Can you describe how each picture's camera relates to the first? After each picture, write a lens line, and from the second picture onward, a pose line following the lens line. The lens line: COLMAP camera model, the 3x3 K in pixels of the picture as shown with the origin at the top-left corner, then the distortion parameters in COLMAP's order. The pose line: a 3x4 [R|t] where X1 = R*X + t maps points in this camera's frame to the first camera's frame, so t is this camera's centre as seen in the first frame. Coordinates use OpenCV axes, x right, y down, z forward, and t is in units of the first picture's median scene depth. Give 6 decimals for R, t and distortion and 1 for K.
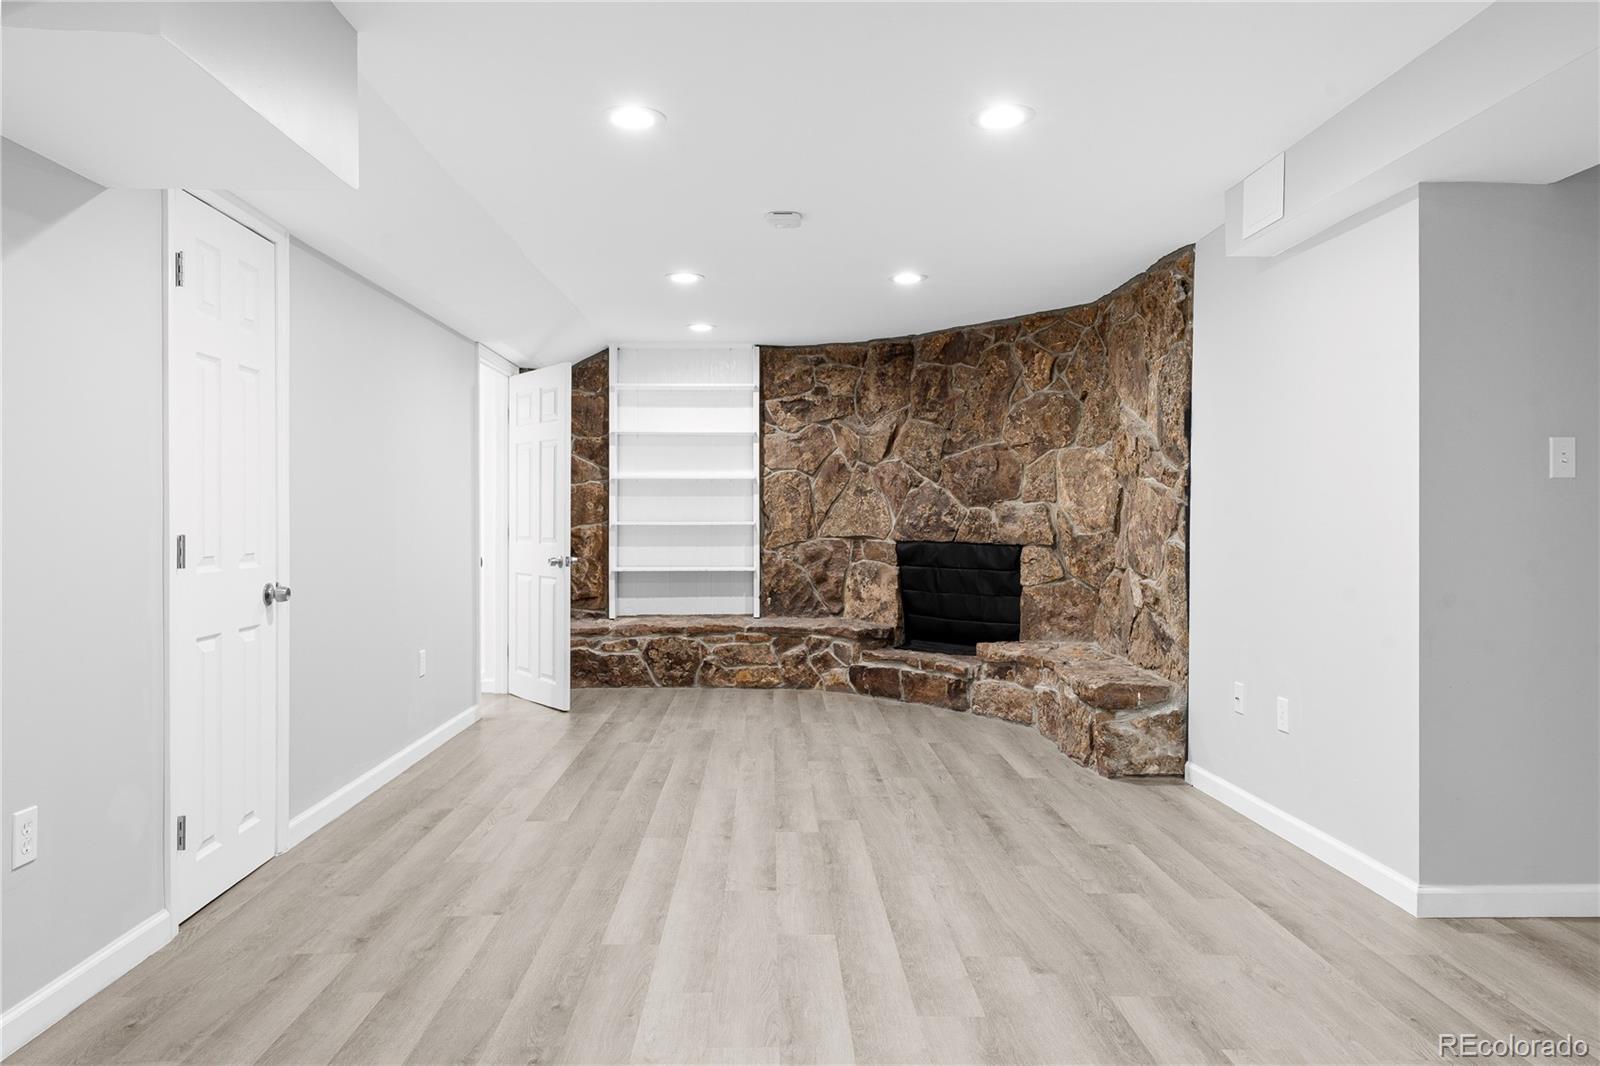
lens RADIAL K [[1059.7, 0, 772.7], [0, 1059.7, 513.3], [0, 0, 1]] dist [0.021340, -0.003628]
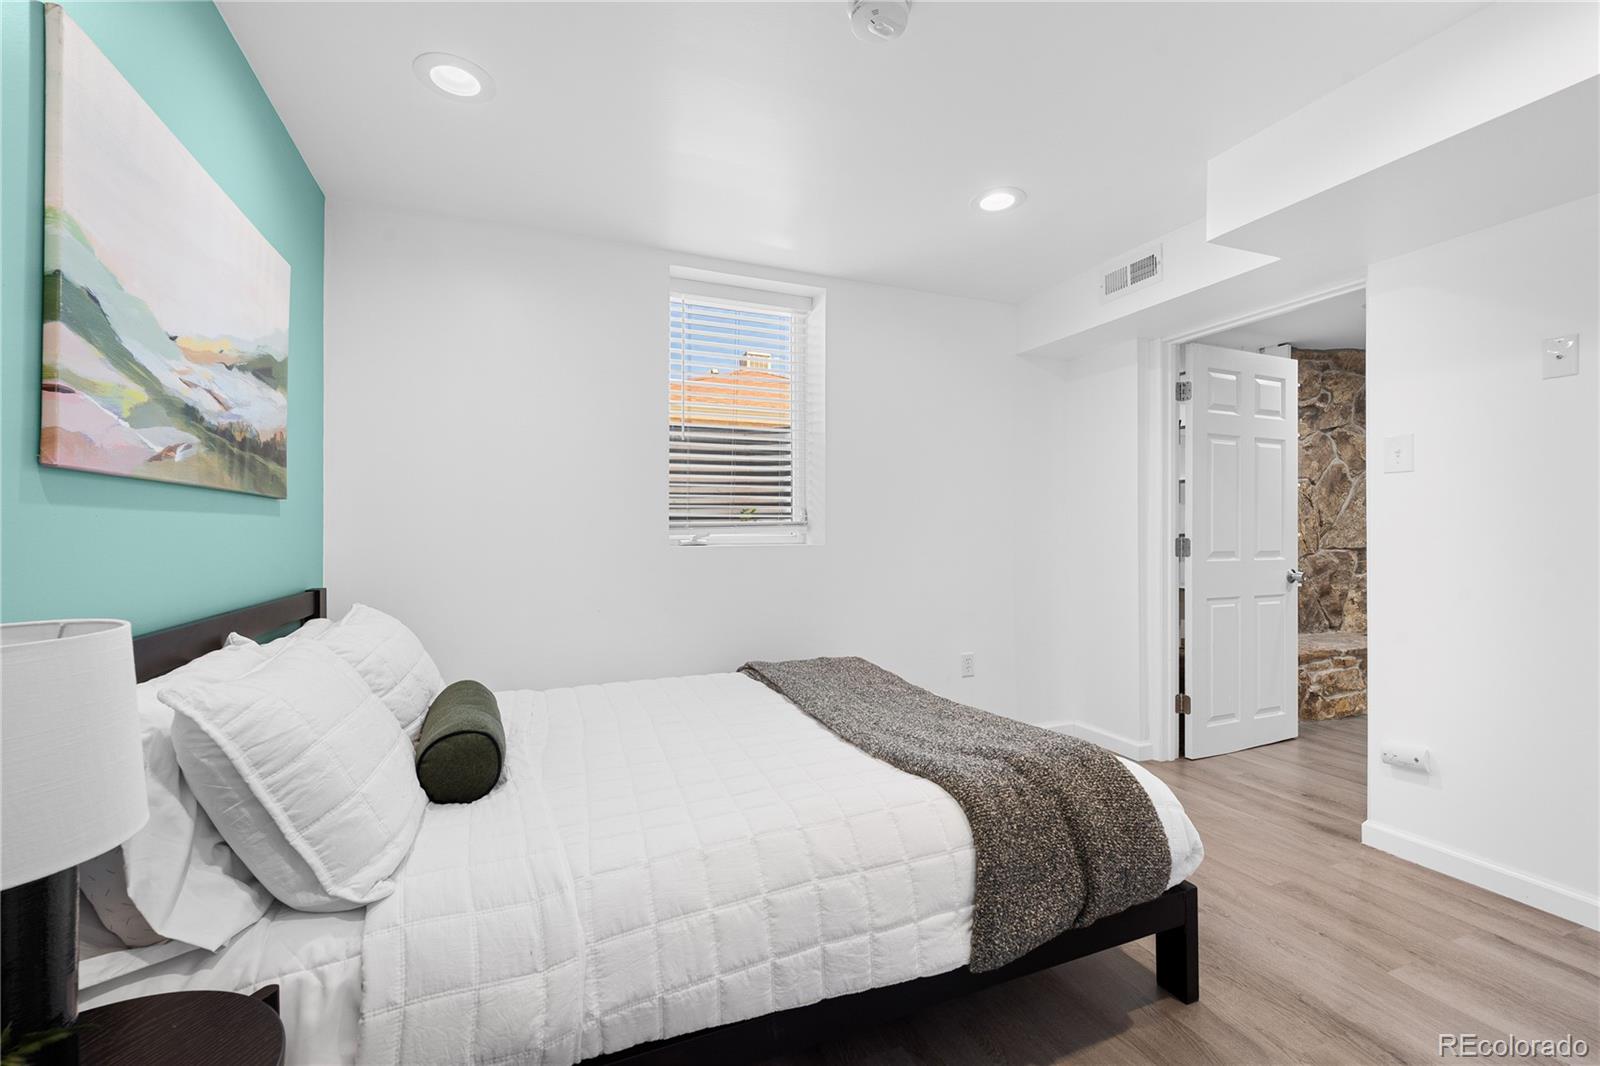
lens RADIAL K [[665.9, 0, 803.8], [0, 665.9, 526.0], [0, 0, 1]] dist [0.014252, 0.000170]
pose [[0.922743, 0.004546, 0.385390, -0.664542], [-0.001708, 0.999969, -0.007704, 0.007509], [-0.385413, 0.006450, 0.922722, 0.651922]]
